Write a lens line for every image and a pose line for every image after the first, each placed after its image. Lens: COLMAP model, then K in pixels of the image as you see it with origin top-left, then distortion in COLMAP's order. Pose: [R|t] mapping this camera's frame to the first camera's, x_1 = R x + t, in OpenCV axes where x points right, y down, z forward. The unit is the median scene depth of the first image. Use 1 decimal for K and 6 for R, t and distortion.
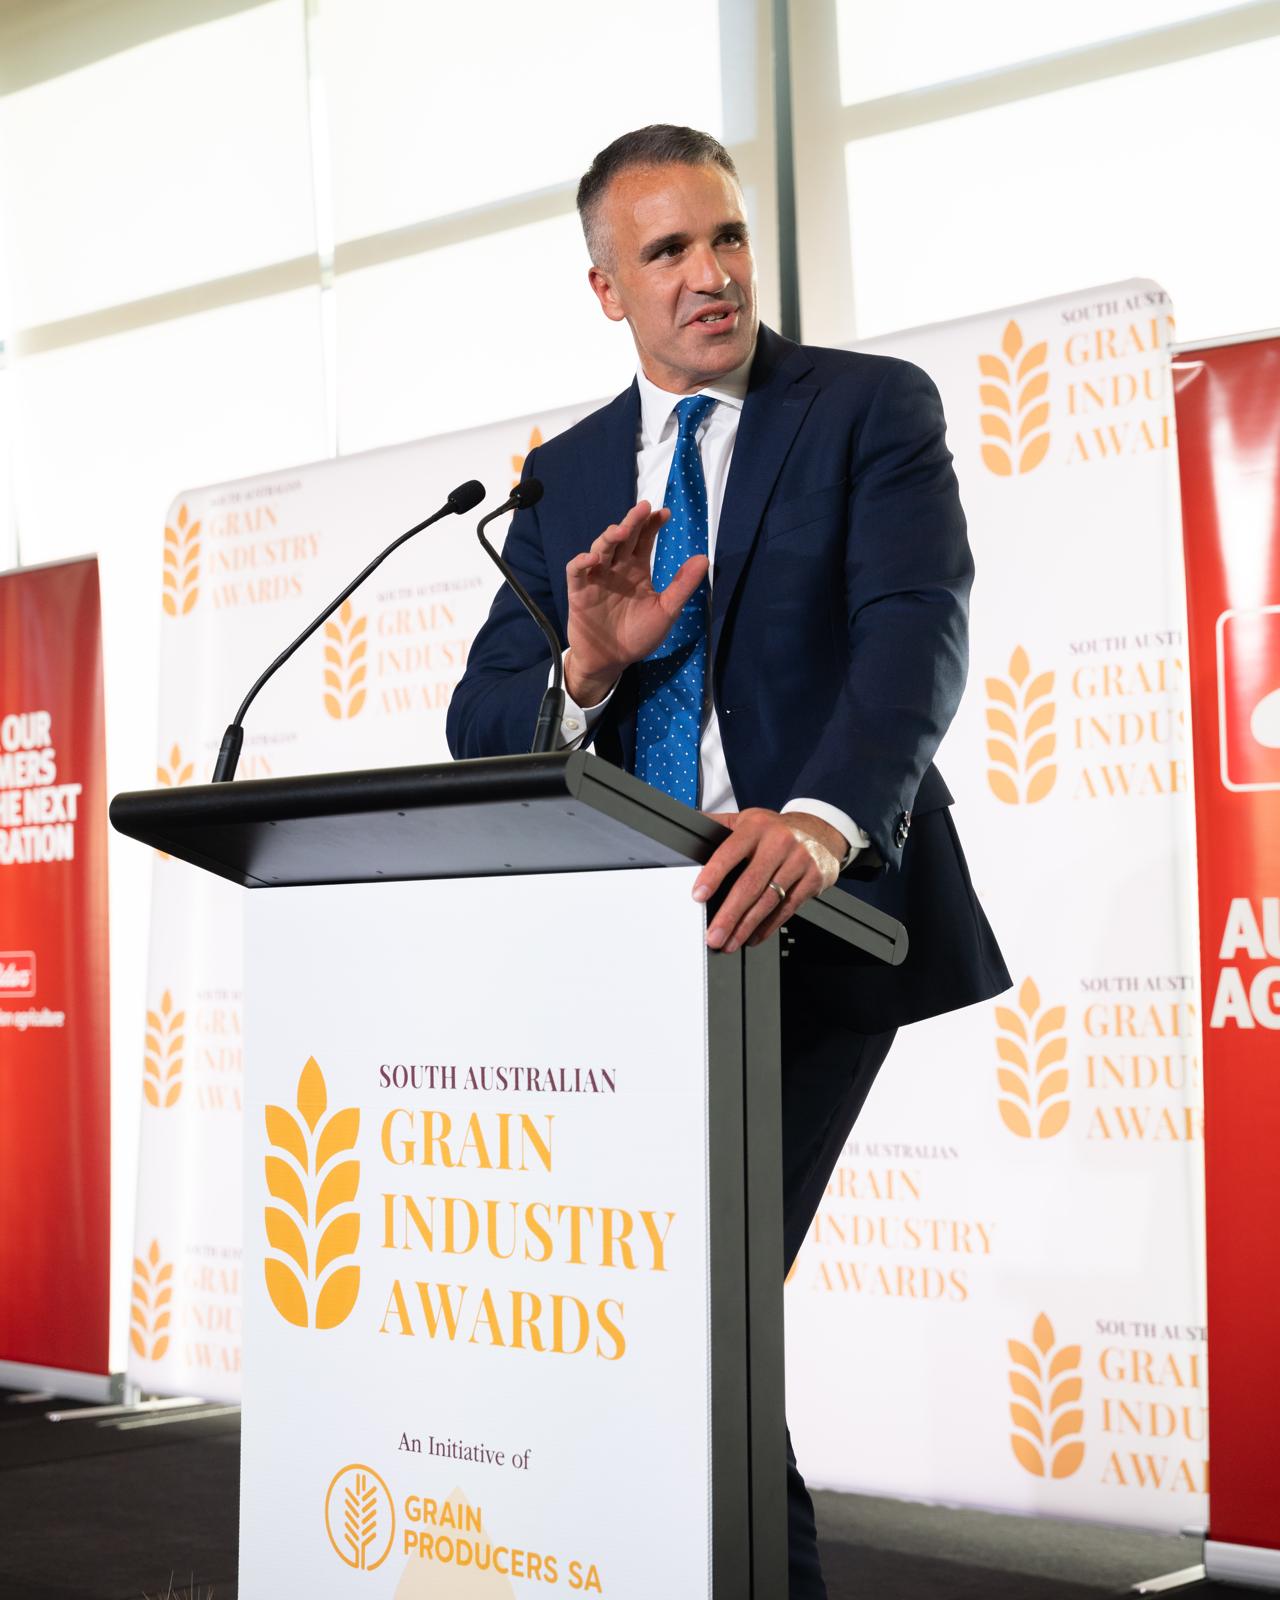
lens RADIAL K [[2478.3, 0, 578.2], [0, 2478.3, 743.4], [0, 0, 1]] dist [-0.000101, 0.000000]
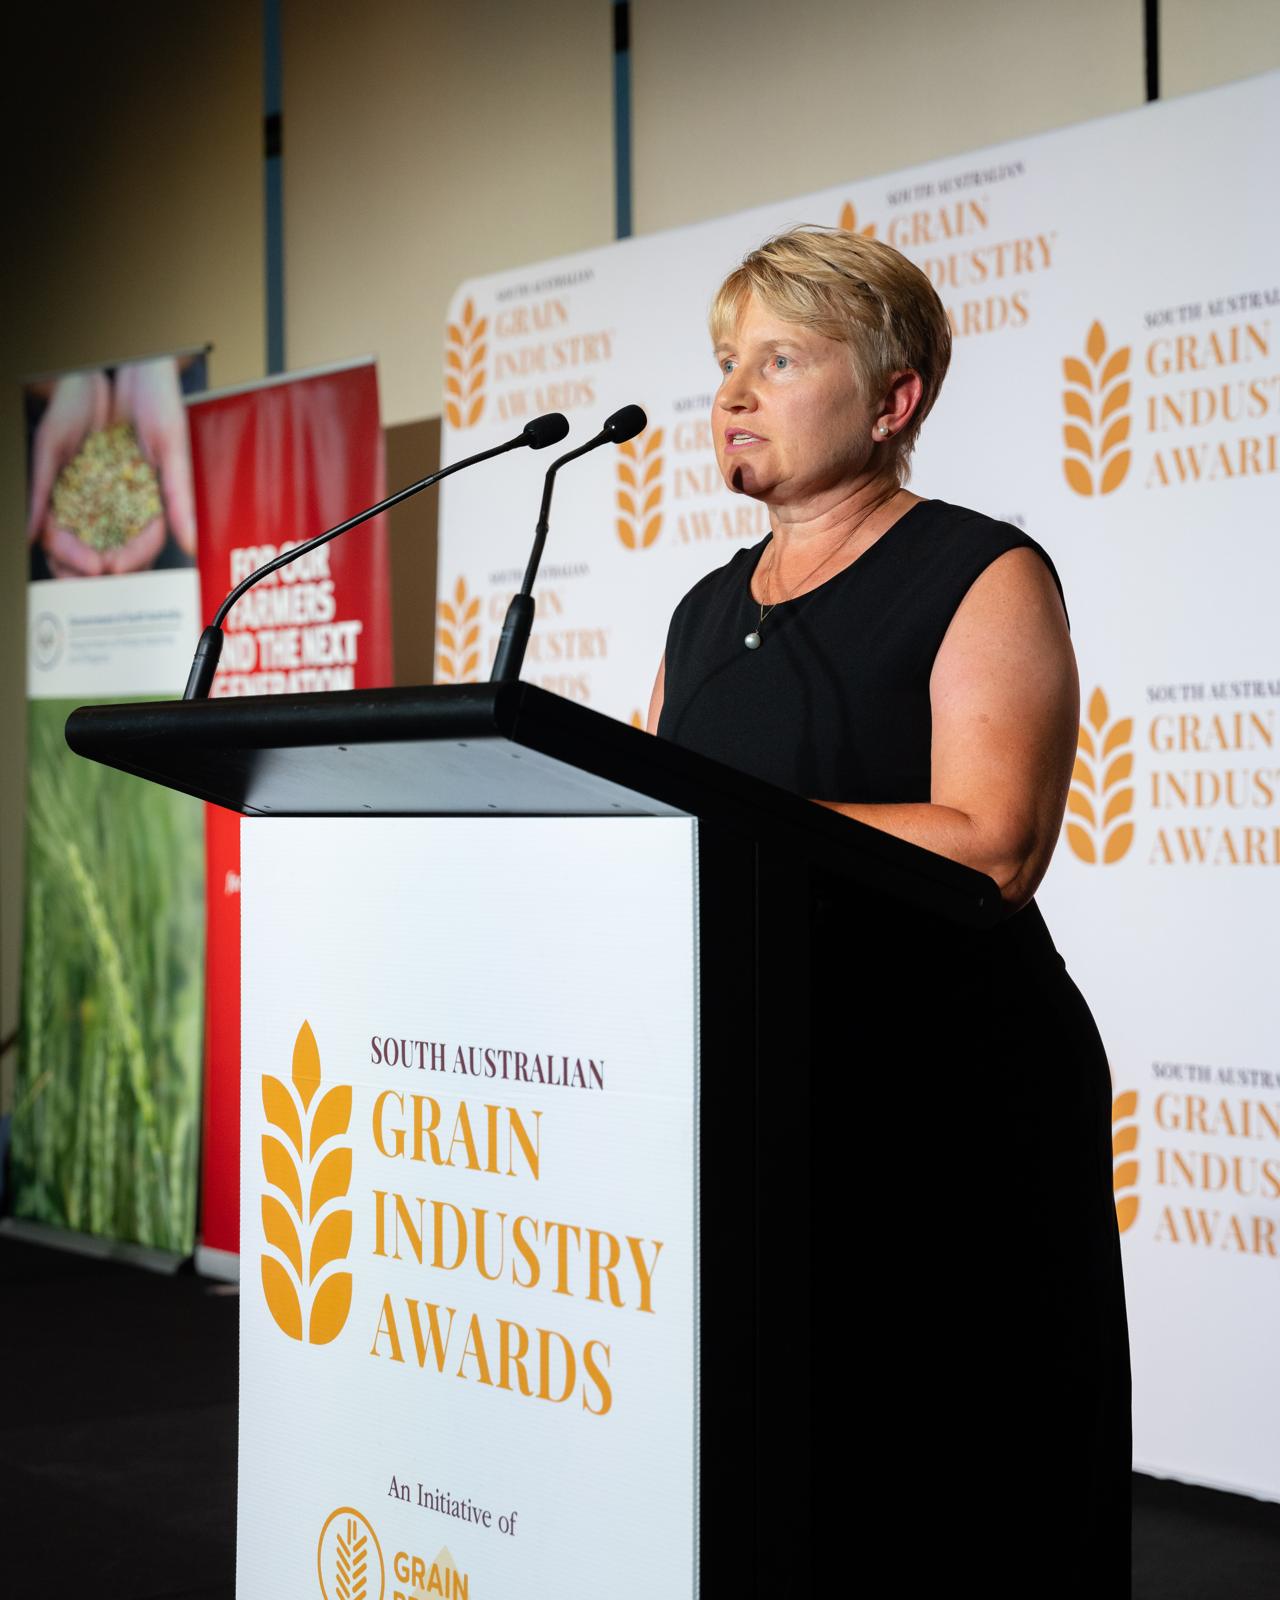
lens RADIAL K [[2833.3, 0, 557.1], [0, 2833.3, 677.3], [0, 0, 1]] dist [0.014920, 0.000000]
pose [[0.983376, -0.000567, -0.181578, 0.158650], [0.009531, 0.998778, 0.048496, -0.037650], [0.181329, -0.049420, 0.982180, 0.081732]]
